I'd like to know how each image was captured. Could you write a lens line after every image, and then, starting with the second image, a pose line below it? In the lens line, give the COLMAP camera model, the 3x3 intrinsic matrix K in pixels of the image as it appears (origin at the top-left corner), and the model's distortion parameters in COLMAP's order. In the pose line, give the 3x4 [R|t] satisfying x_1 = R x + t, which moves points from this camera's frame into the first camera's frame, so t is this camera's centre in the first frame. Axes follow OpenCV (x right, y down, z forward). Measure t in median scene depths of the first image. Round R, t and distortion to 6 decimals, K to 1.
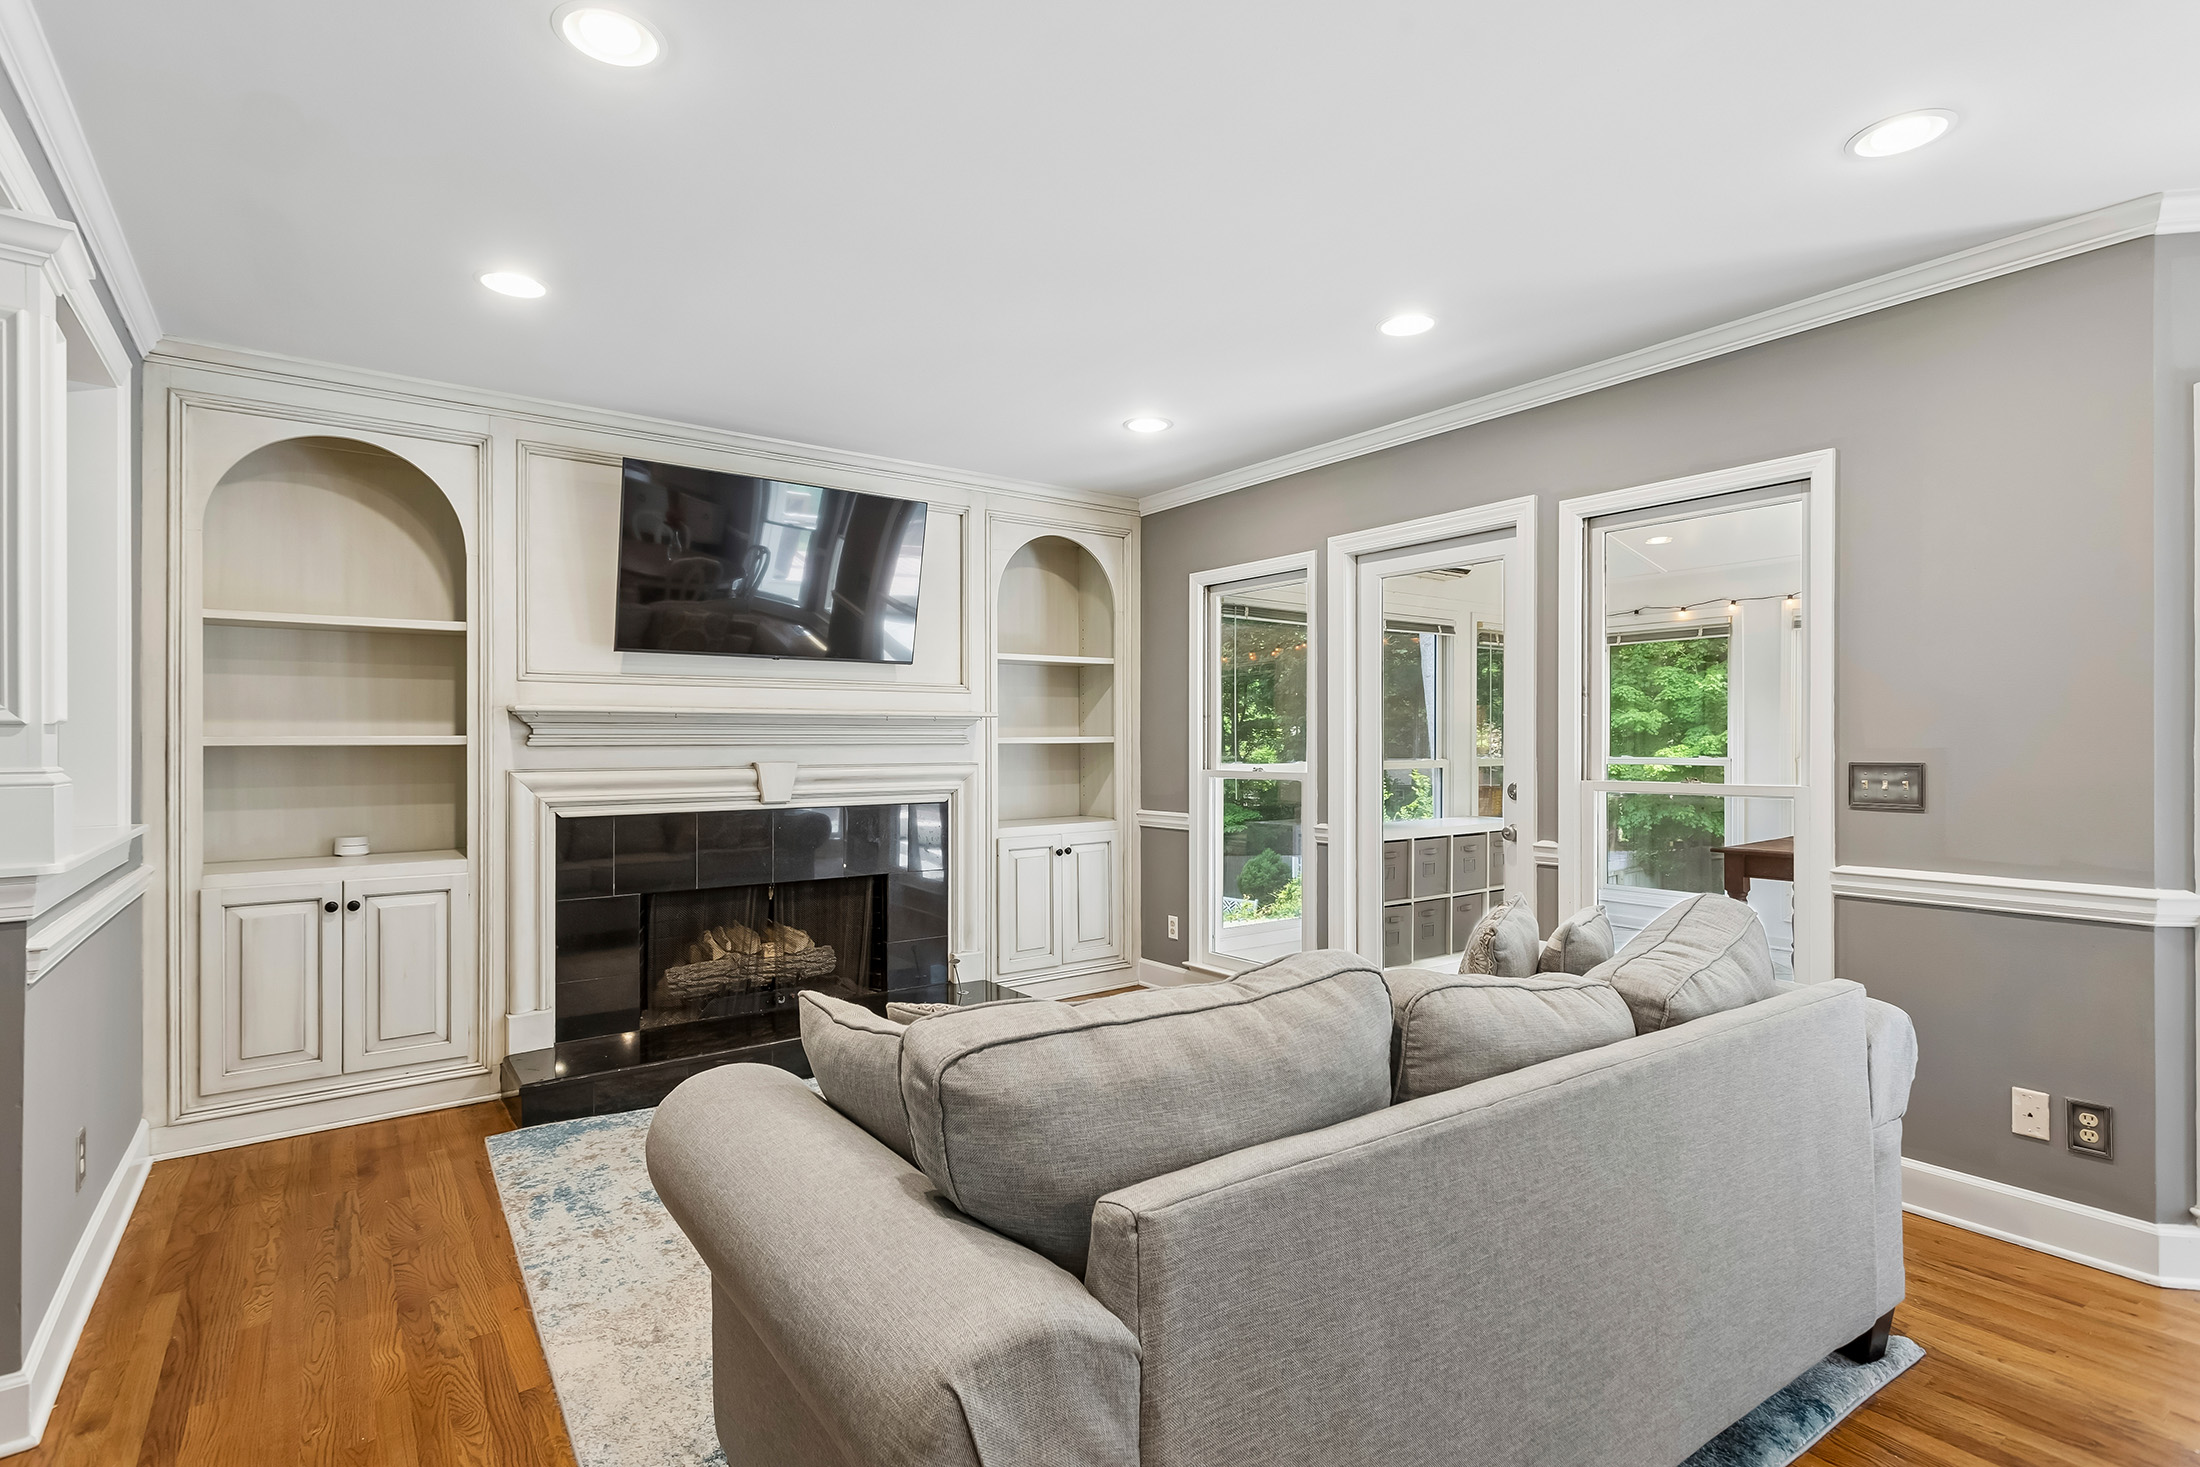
lens RADIAL K [[1041.6, 0, 1077.7], [0, 1041.6, 741.7], [0, 0, 1]] dist [0.011204, 0.000250]
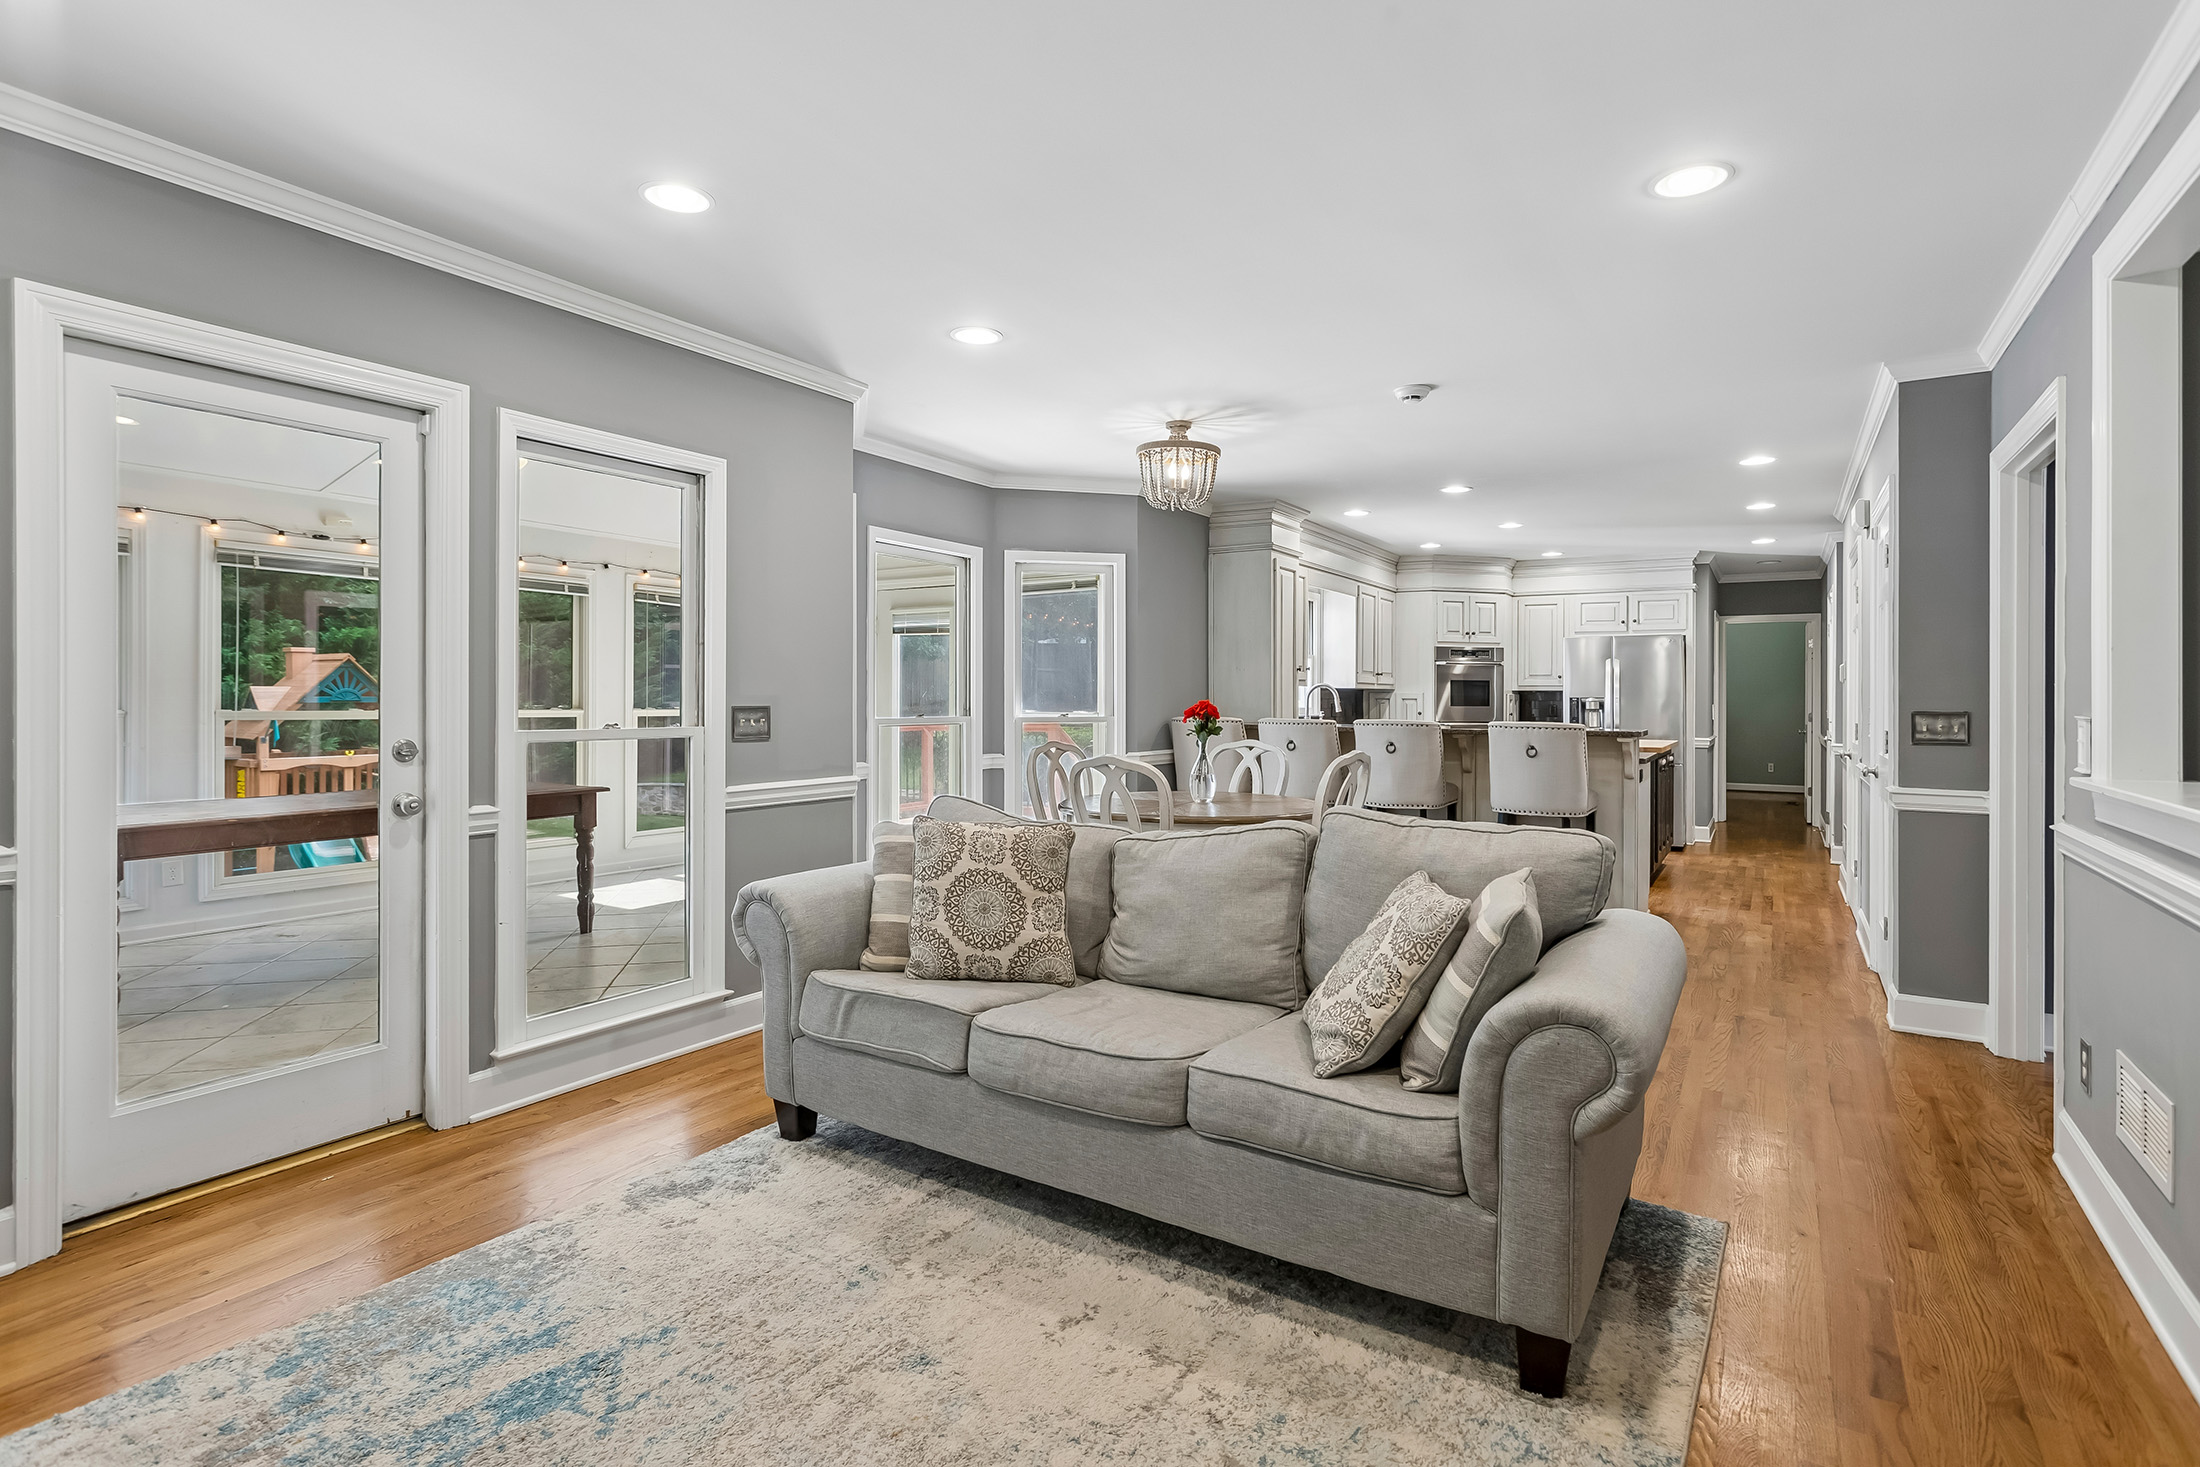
lens RADIAL K [[1082.8, 0, 1117.1], [0, 1082.8, 697.1], [0, 0, 1]] dist [-0.005358, -0.000133]
pose [[-0.389145, 0.003645, 0.921169, -0.549700], [-0.000627, 0.999991, -0.004221, 0.011594], [-0.921176, -0.002221, -0.389139, 0.872402]]
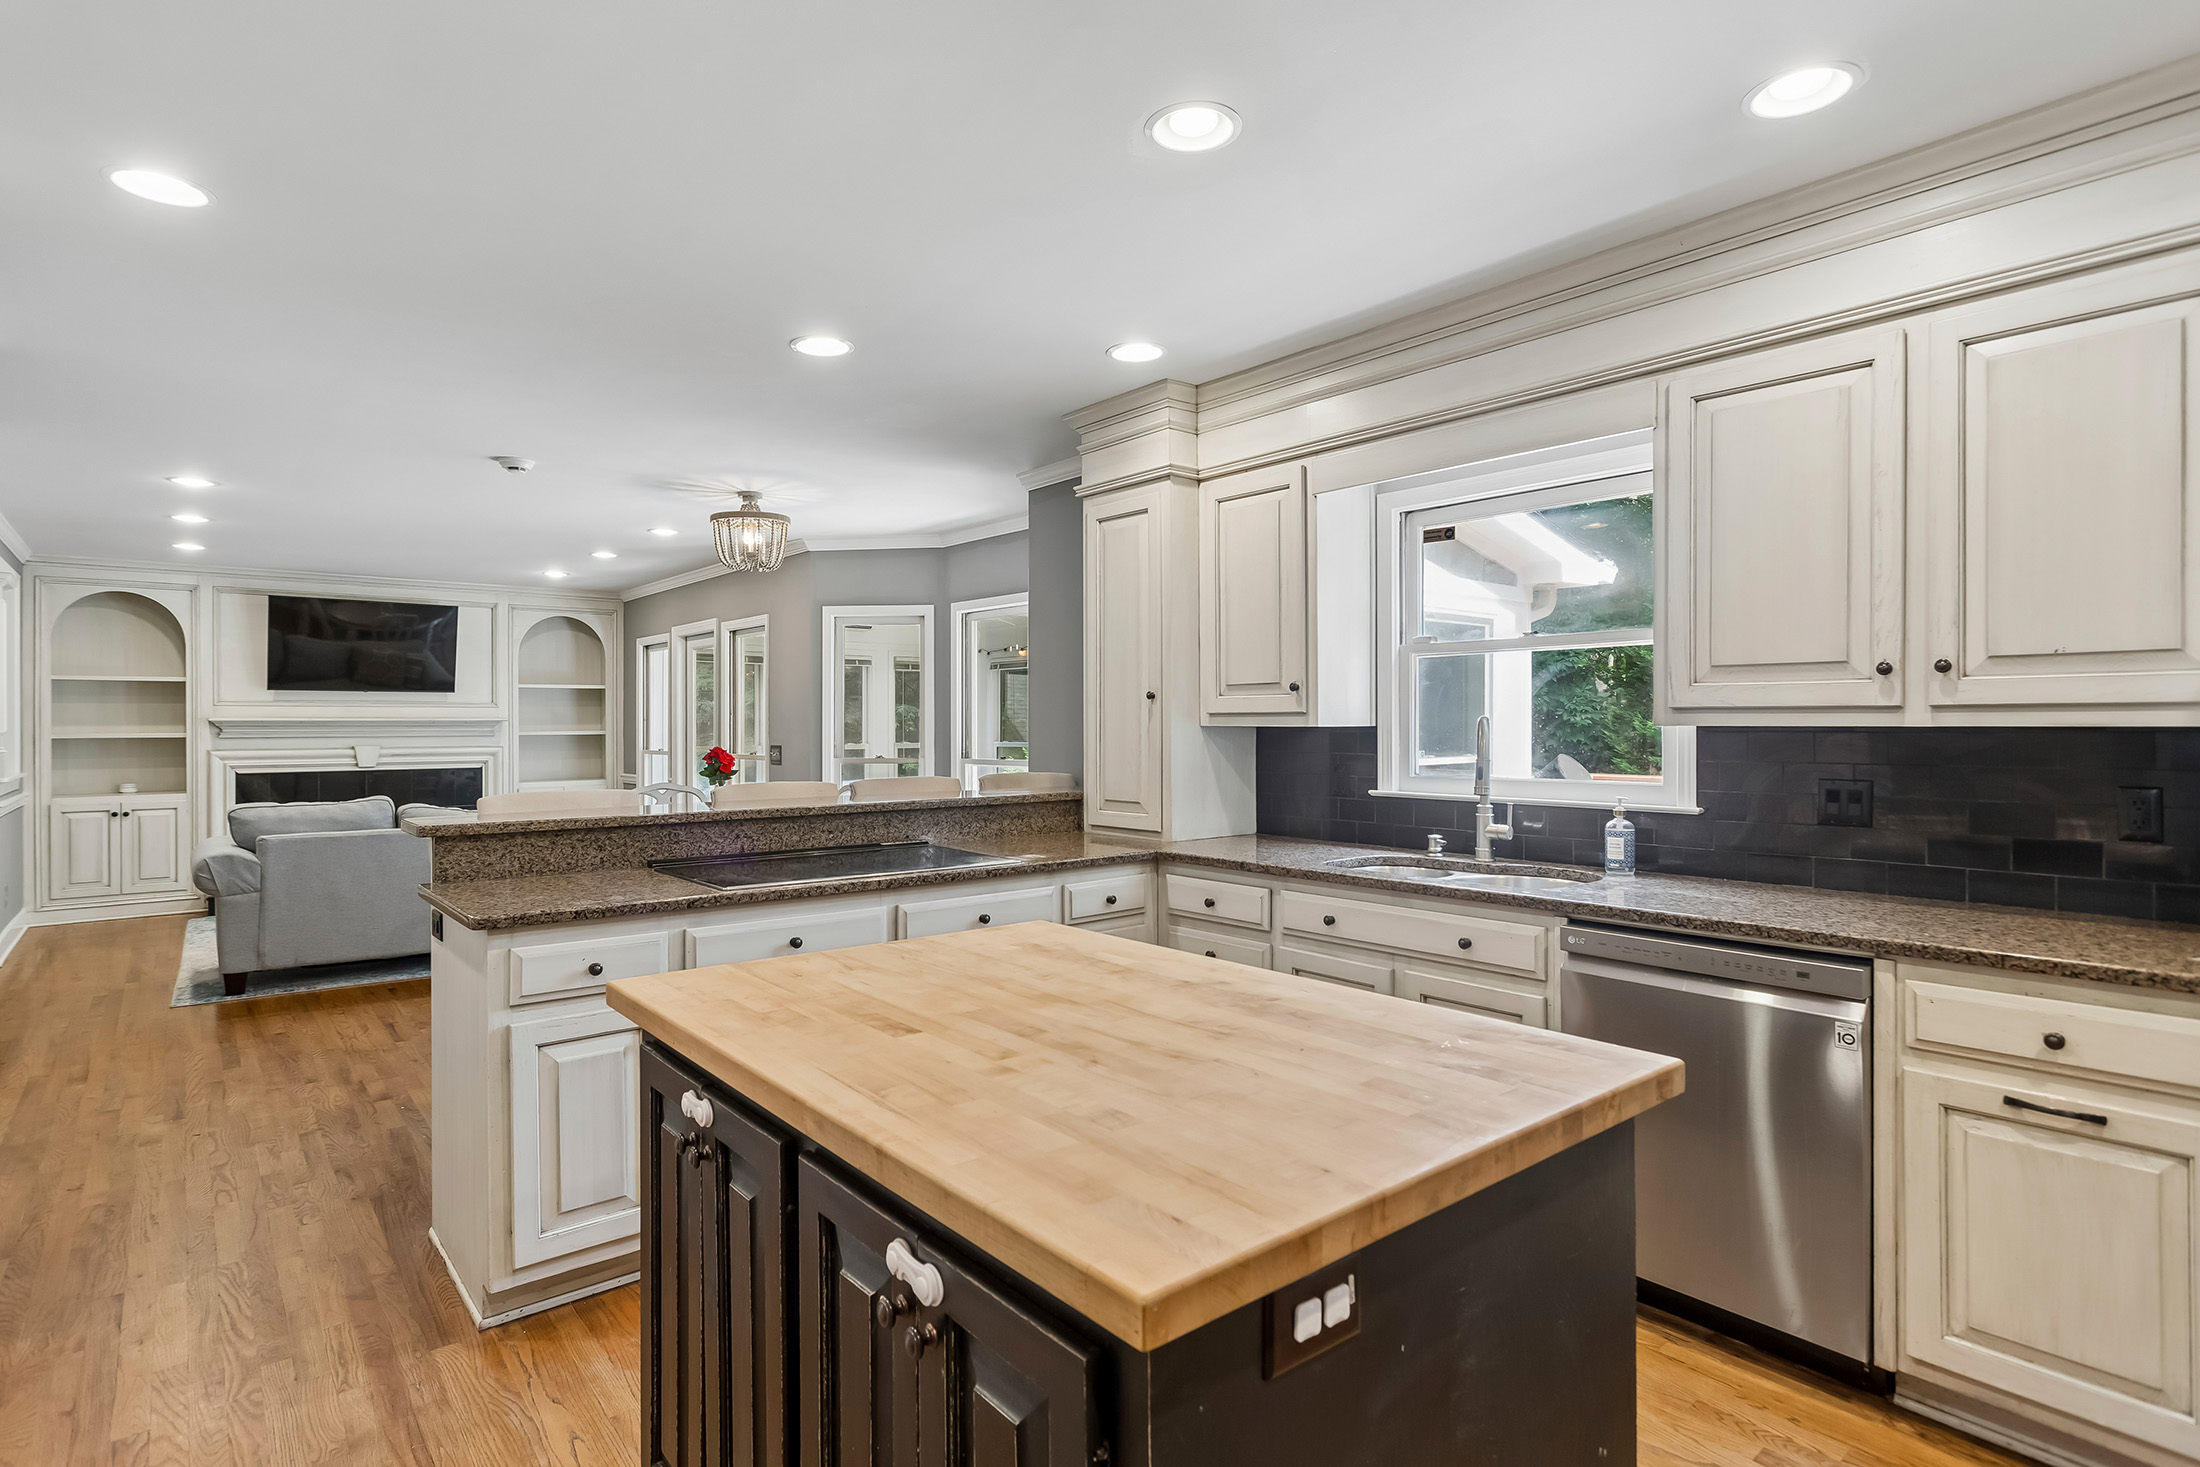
lens RADIAL K [[1114.1, 0, 1098.9], [0, 1114.1, 725.2], [0, 0, 1]] dist [-0.001912, 0.000913]
pose [[0.997610, -0.000644, 0.069093, 1.053309], [0.000631, 1.000000, 0.000209, -0.020350], [-0.069093, -0.000165, 0.997610, -1.302937]]
